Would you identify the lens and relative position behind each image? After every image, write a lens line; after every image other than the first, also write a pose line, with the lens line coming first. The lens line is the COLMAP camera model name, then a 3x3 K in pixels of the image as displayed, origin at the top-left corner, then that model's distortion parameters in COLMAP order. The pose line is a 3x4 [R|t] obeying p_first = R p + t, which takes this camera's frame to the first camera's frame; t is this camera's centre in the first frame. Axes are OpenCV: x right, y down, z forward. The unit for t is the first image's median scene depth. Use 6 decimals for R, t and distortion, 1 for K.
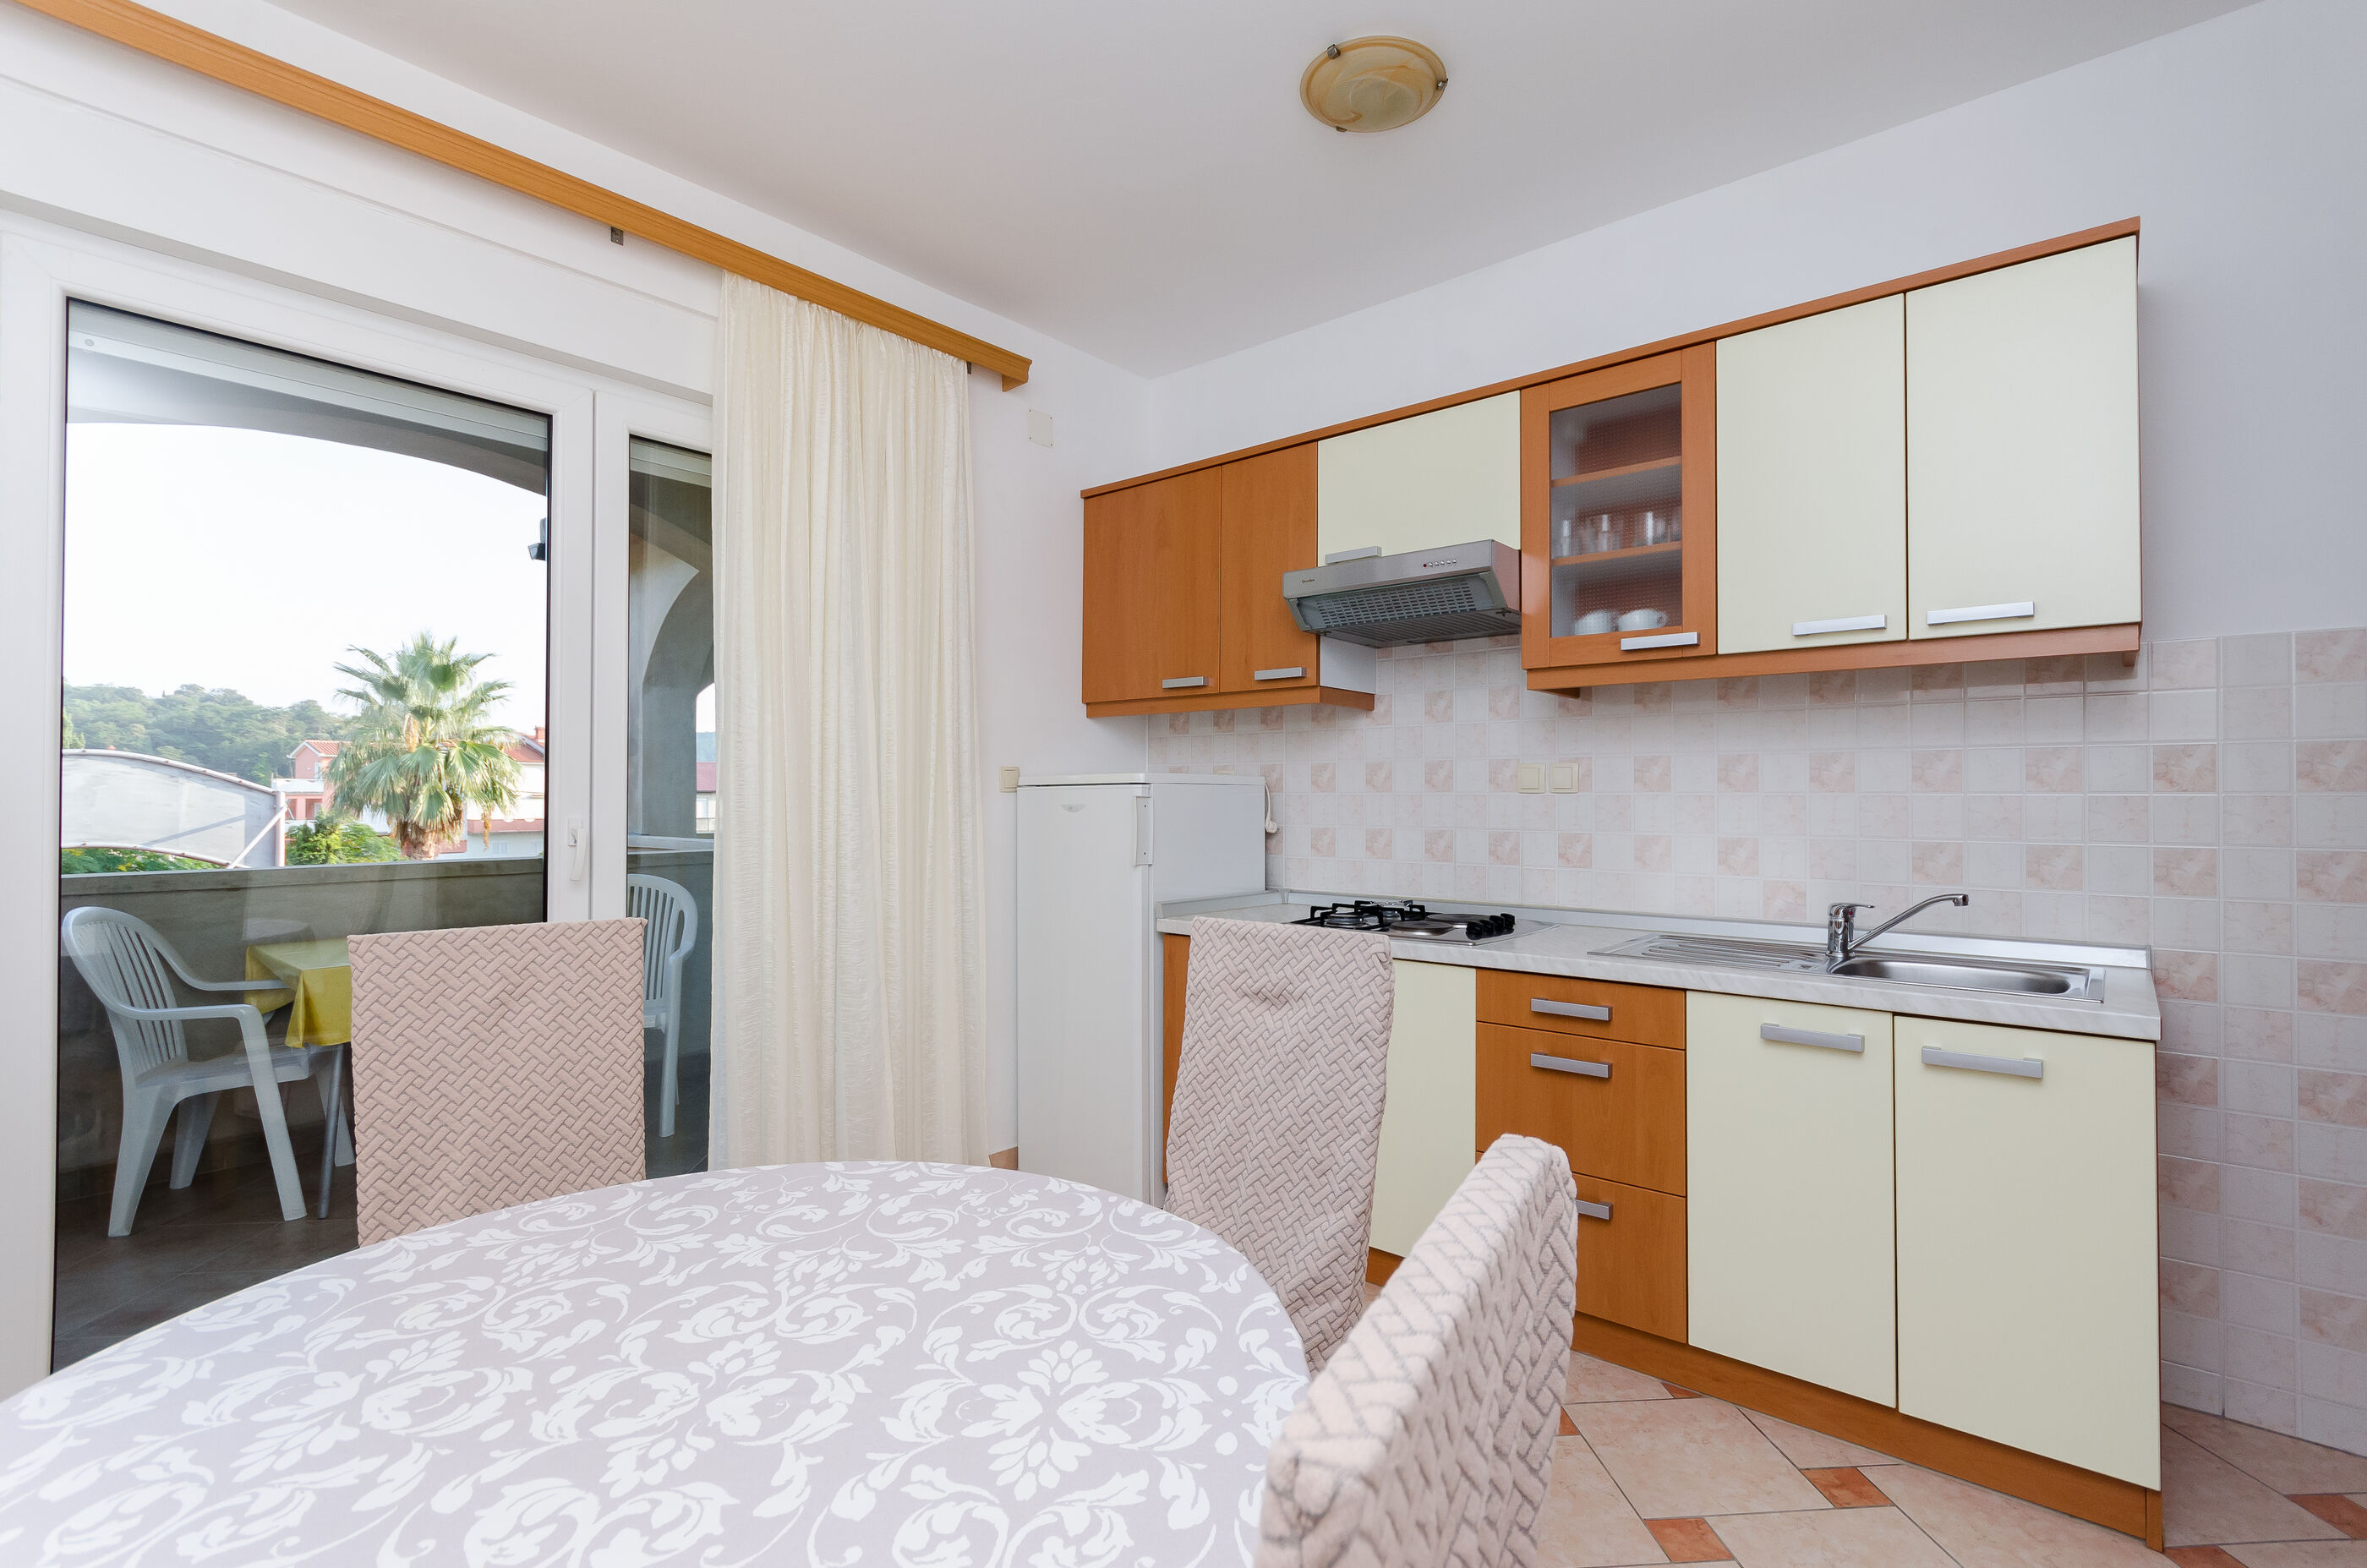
lens RADIAL K [[1069.1, 0, 1243.7], [0, 1069.1, 798.8], [0, 0, 1]] dist [-0.008188, 0.000396]
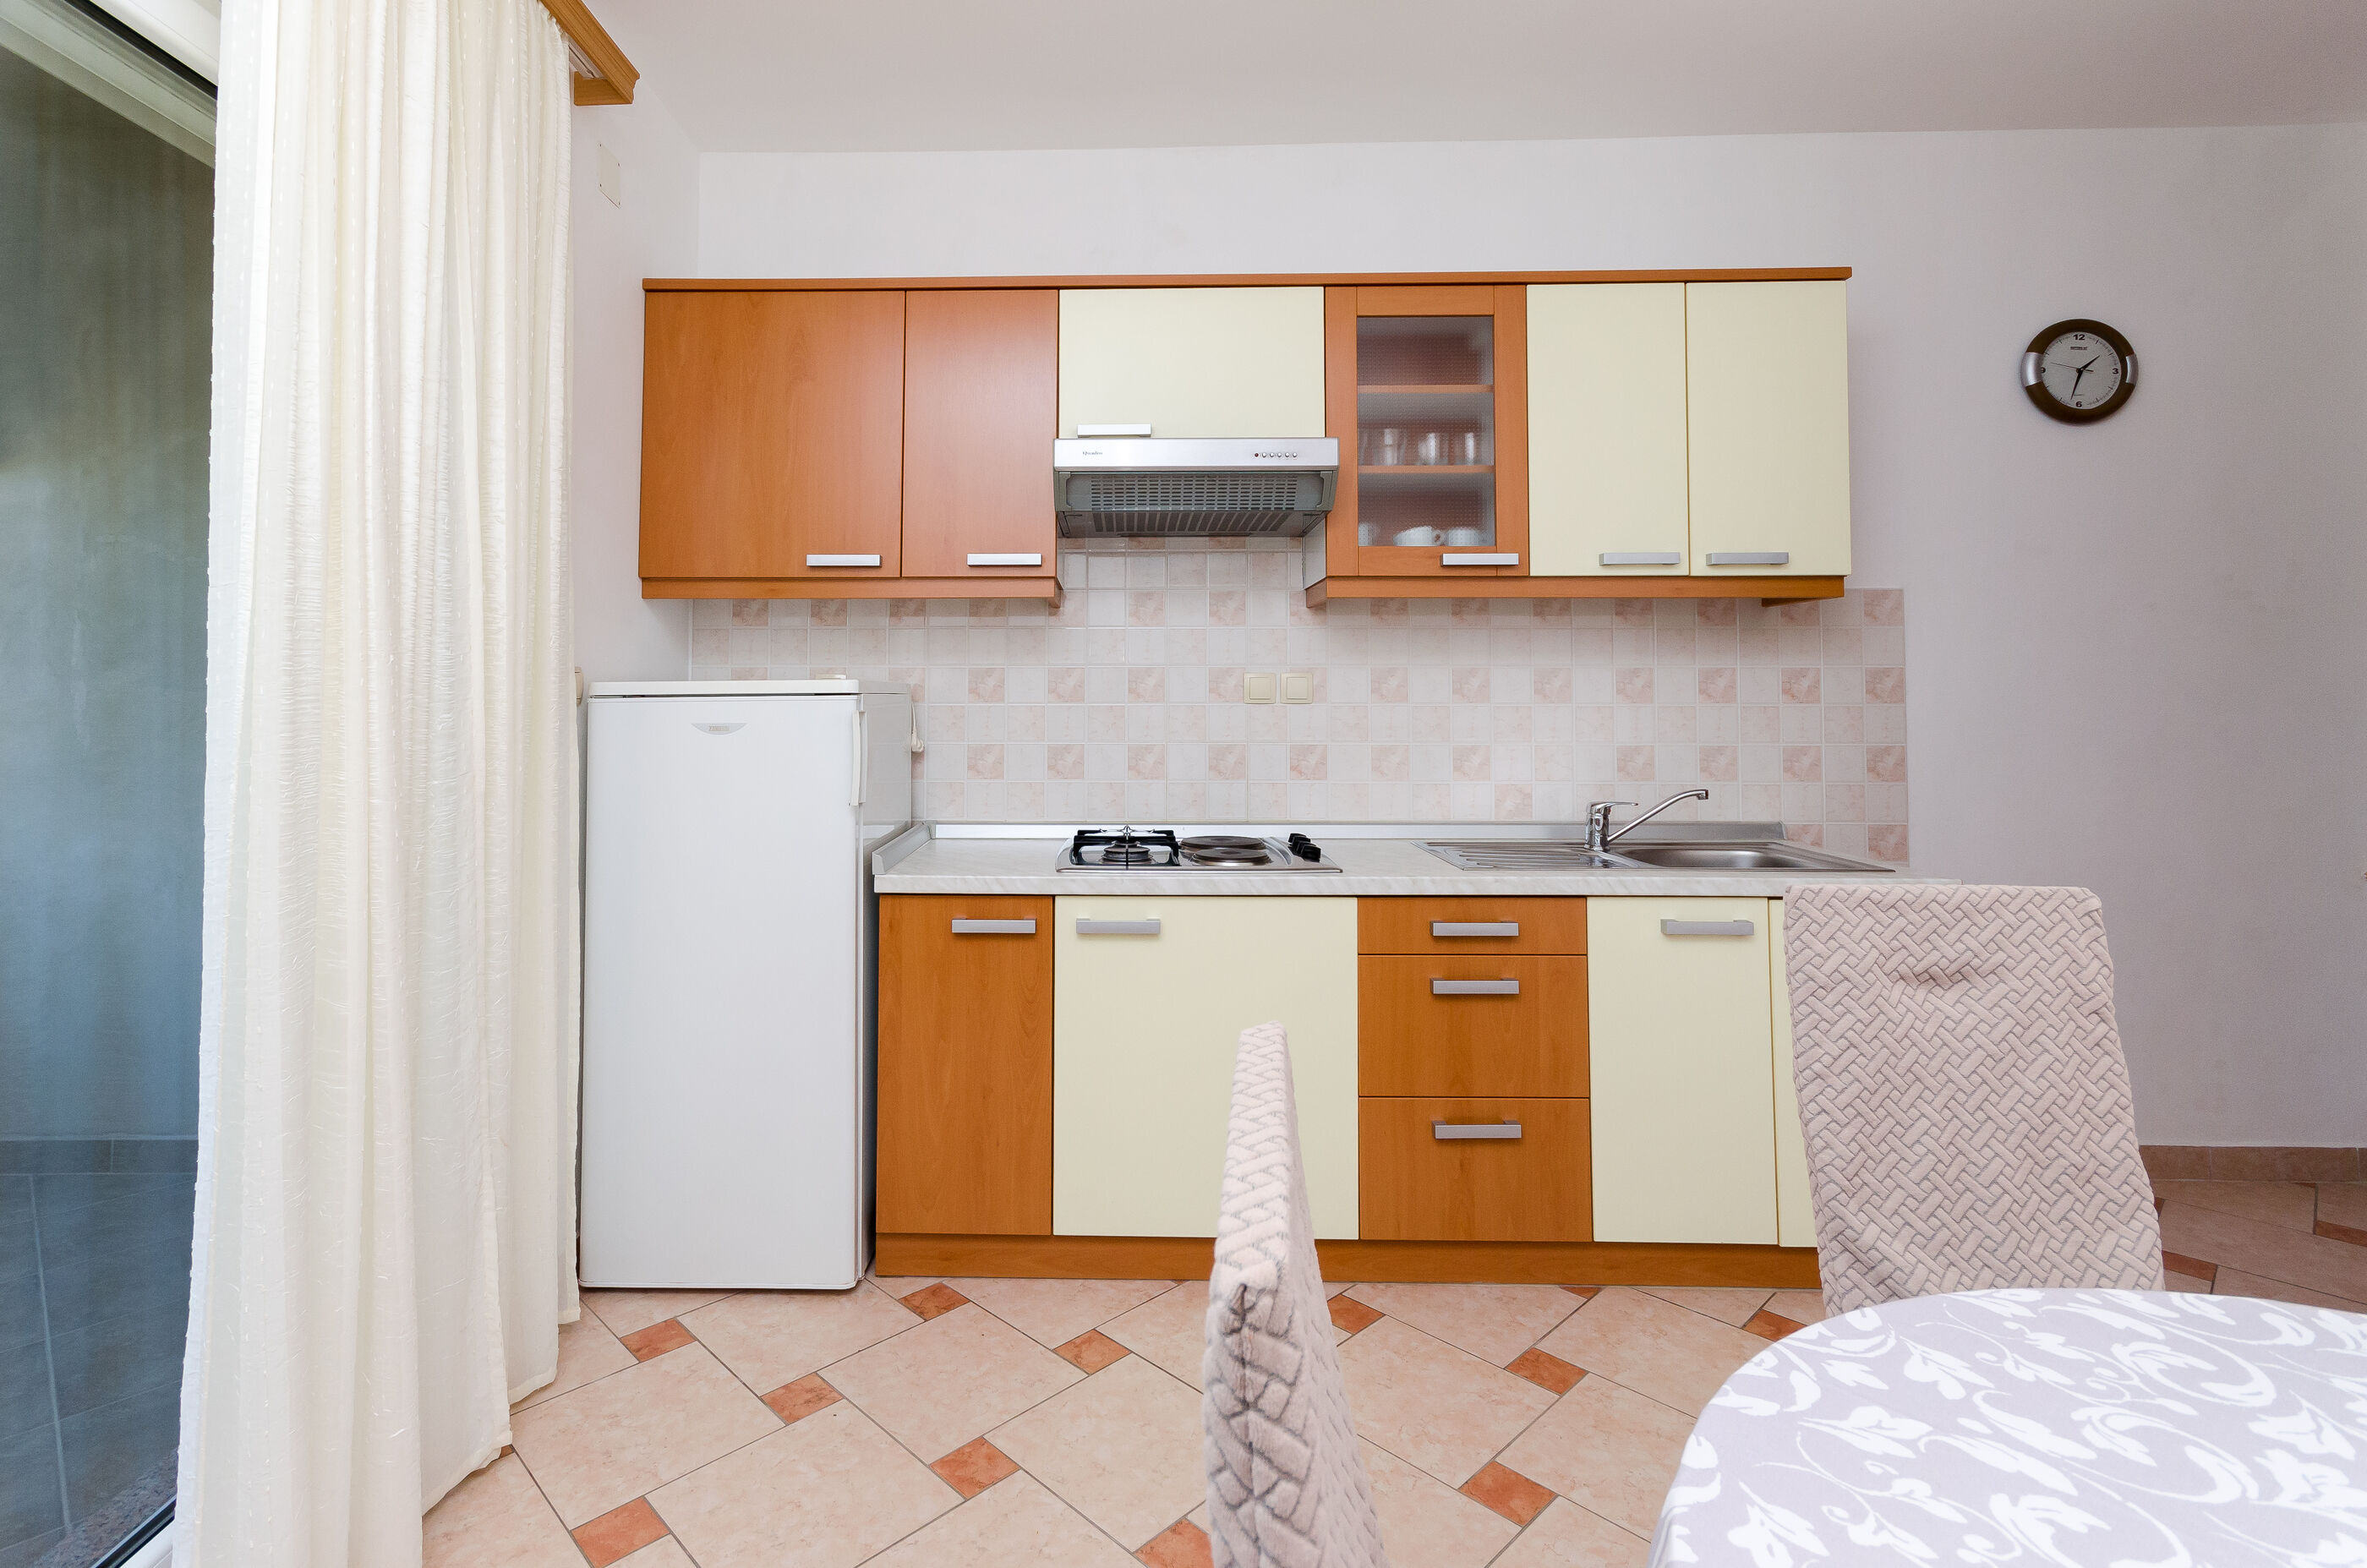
lens RADIAL K [[1069.1, 0, 1112.5], [0, 1069.1, 669.3], [0, 0, 1]] dist [-0.008188, 0.000396]
pose [[0.803938, 0.013437, 0.594562, -0.518321], [0.002257, 0.999669, -0.025644, -0.015245], [-0.594709, 0.021958, 0.803641, 0.387875]]
